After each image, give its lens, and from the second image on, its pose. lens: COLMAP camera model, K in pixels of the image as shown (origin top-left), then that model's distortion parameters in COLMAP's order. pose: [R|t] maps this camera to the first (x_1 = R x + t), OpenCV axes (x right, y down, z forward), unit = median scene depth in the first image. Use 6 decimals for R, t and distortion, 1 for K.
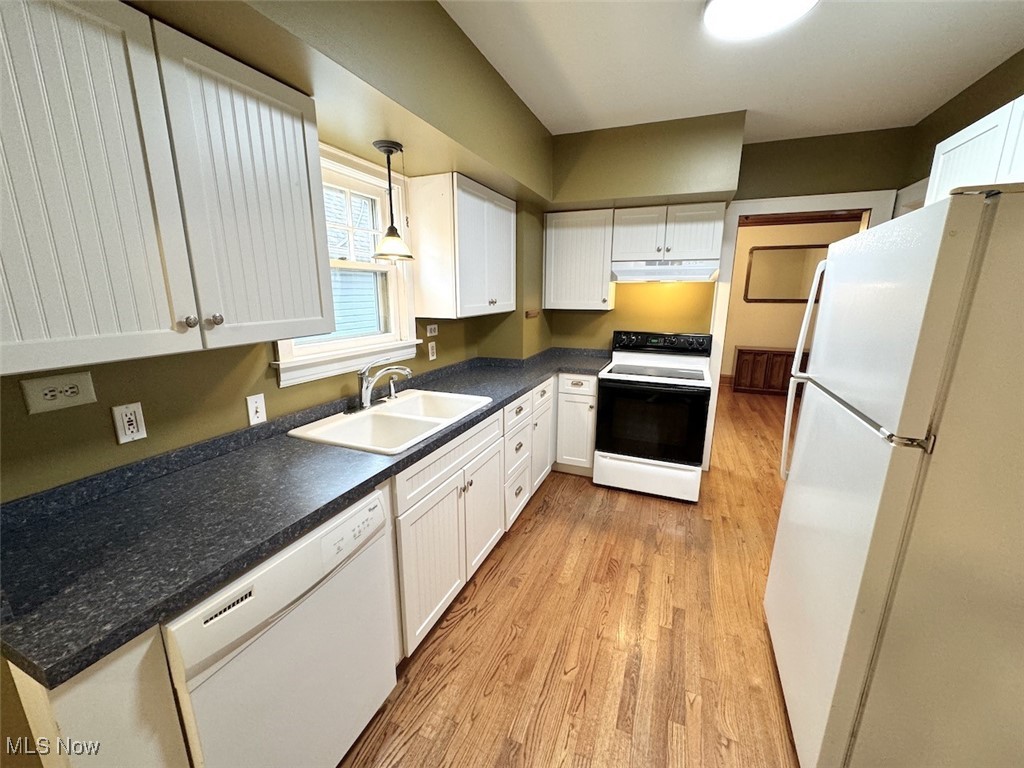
lens RADIAL K [[405.2, 0, 513.3], [0, 405.2, 382.9], [0, 0, 1]] dist [0.001117, 0.000054]
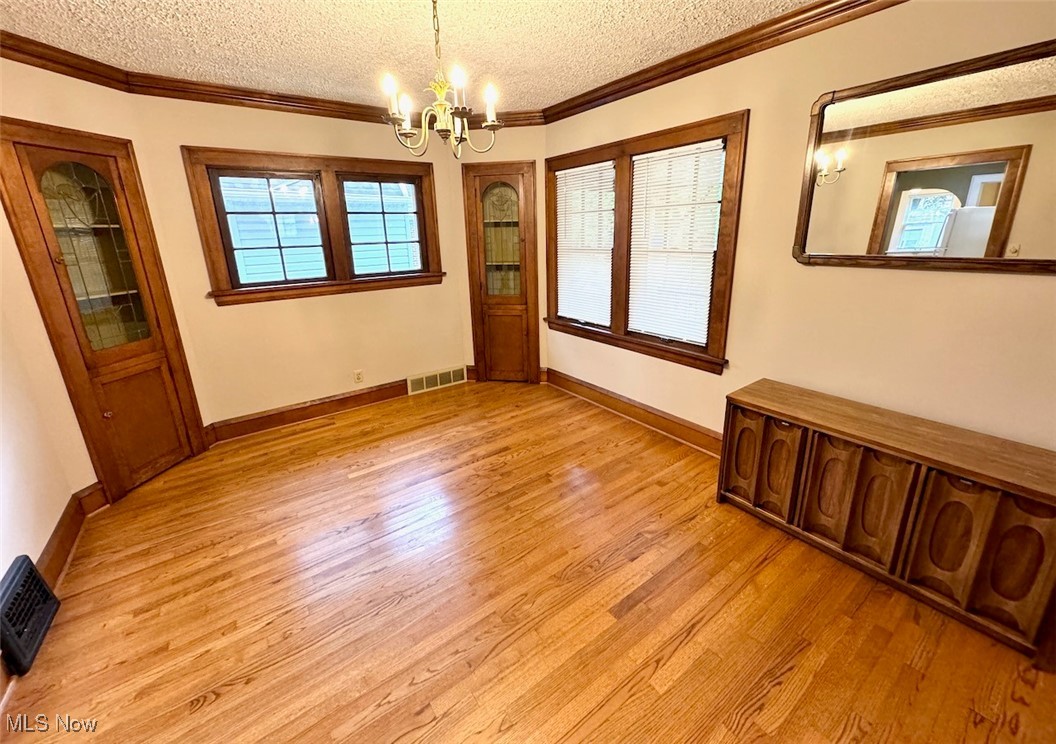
lens RADIAL K [[417.5, 0, 527.8], [0, 417.5, 343.9], [0, 0, 1]] dist [0.000606, 0.000027]
pose [[0.852346, 0.115177, -0.510138, 0.590221], [-0.090566, 0.993217, 0.072926, -0.141453], [0.515077, -0.015957, 0.856995, 0.588856]]
